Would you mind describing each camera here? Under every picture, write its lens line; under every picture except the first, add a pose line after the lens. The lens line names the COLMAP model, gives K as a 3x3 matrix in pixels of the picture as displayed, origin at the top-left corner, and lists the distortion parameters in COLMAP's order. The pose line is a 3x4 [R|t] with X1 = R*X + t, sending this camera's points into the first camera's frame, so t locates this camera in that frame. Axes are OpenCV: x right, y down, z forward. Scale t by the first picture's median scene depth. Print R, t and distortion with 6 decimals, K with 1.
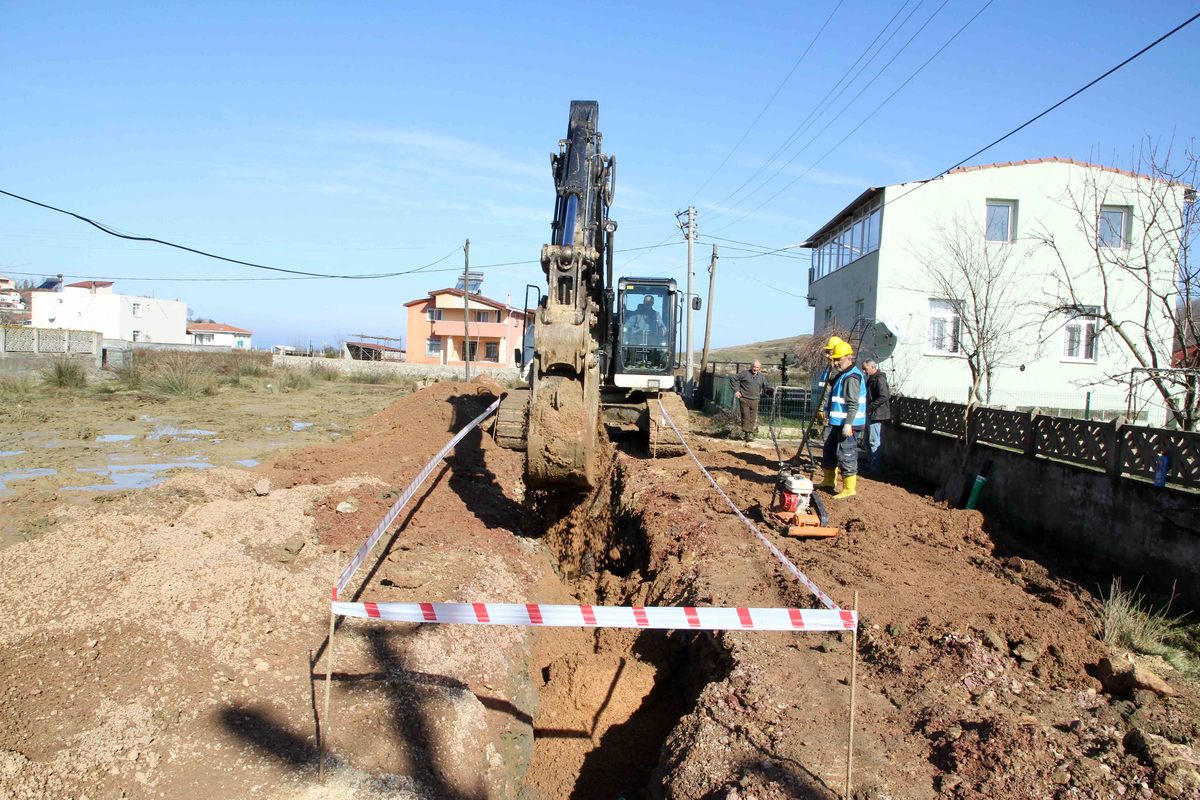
lens RADIAL K [[855.2, 0, 615.9], [0, 855.2, 325.8], [0, 0, 1]] dist [-0.098708, 0.060025]
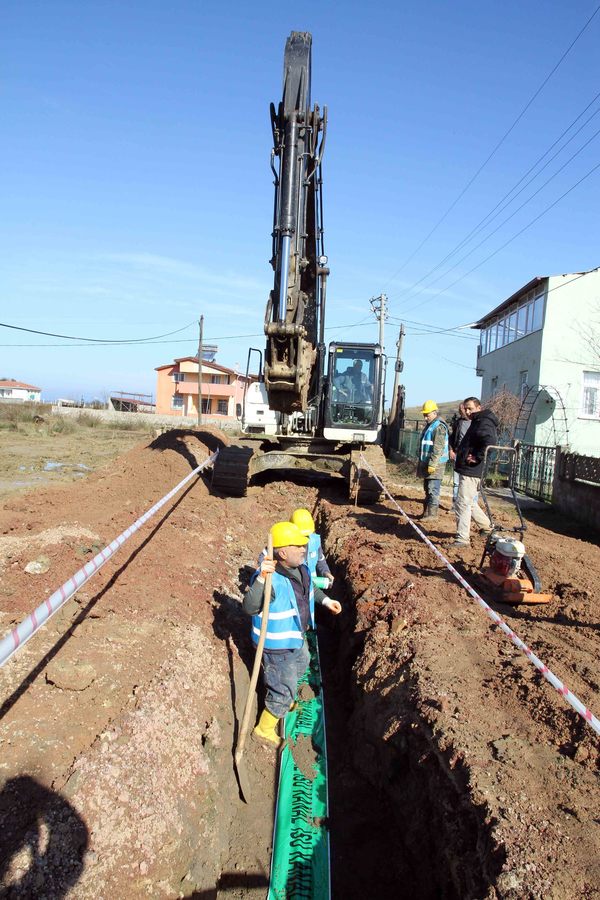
lens RADIAL K [[641.4, 0, 310.6], [0, 641.4, 429.1], [0, 0, 1]] dist [-0.098708, 0.060025]
pose [[0.999651, 0.024027, -0.010983, -0.005876], [-0.023312, 0.997854, 0.061191, 0.006290], [0.012430, -0.060913, 0.998066, 0.154511]]
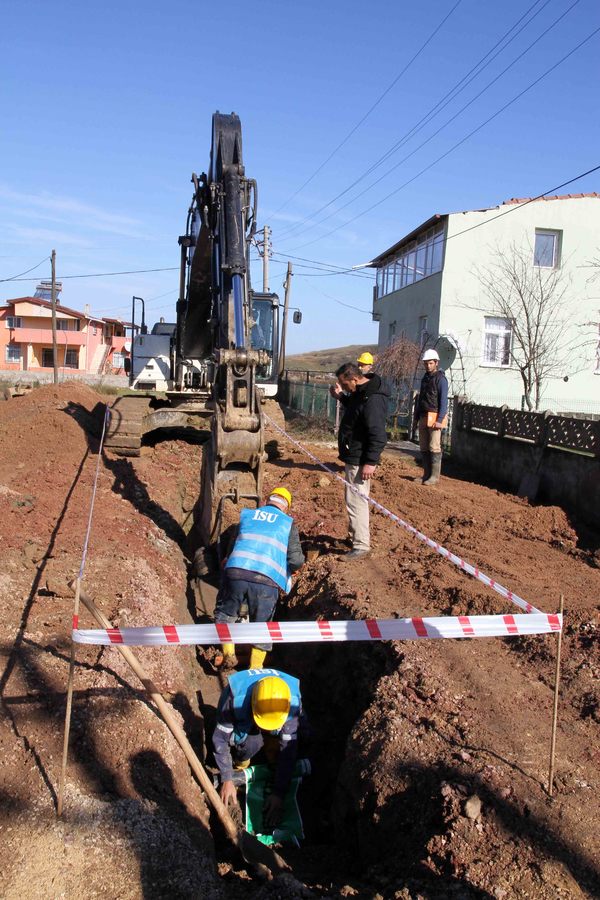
lens RADIAL K [[777.4, 0, 312.5], [0, 777.4, 398.0], [0, 0, 1]] dist [-0.027800, 0.093642]
pose [[0.986268, 0.000952, 0.165150, -0.041931], [-0.014188, 0.996775, 0.078984, -0.003345], [-0.164542, -0.080242, 0.983101, 0.017610]]
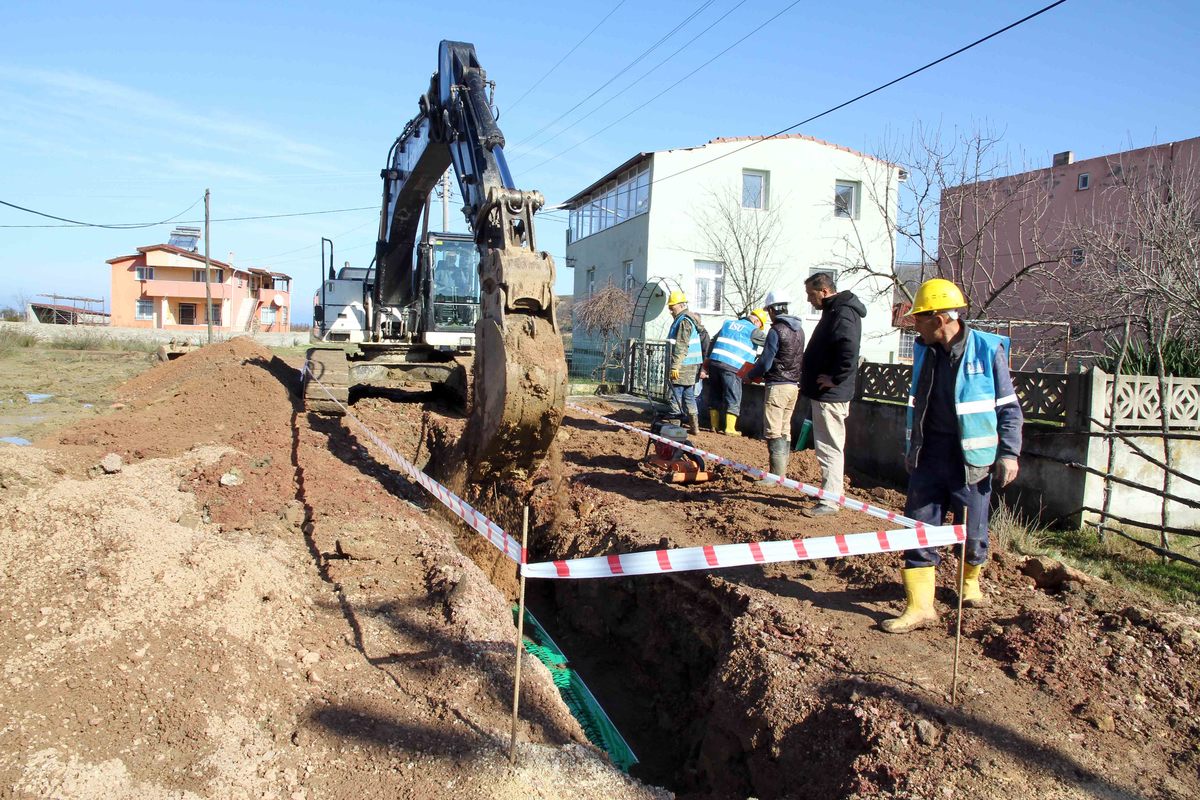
lens RADIAL K [[855.2, 0, 615.9], [0, 855.2, 325.8], [0, 0, 1]] dist [-0.098708, 0.060025]
pose [[0.947109, -0.007847, 0.320816, -0.103680], [-0.006159, 0.999072, 0.042618, 0.007451], [-0.320853, -0.042339, 0.946182, 0.025597]]
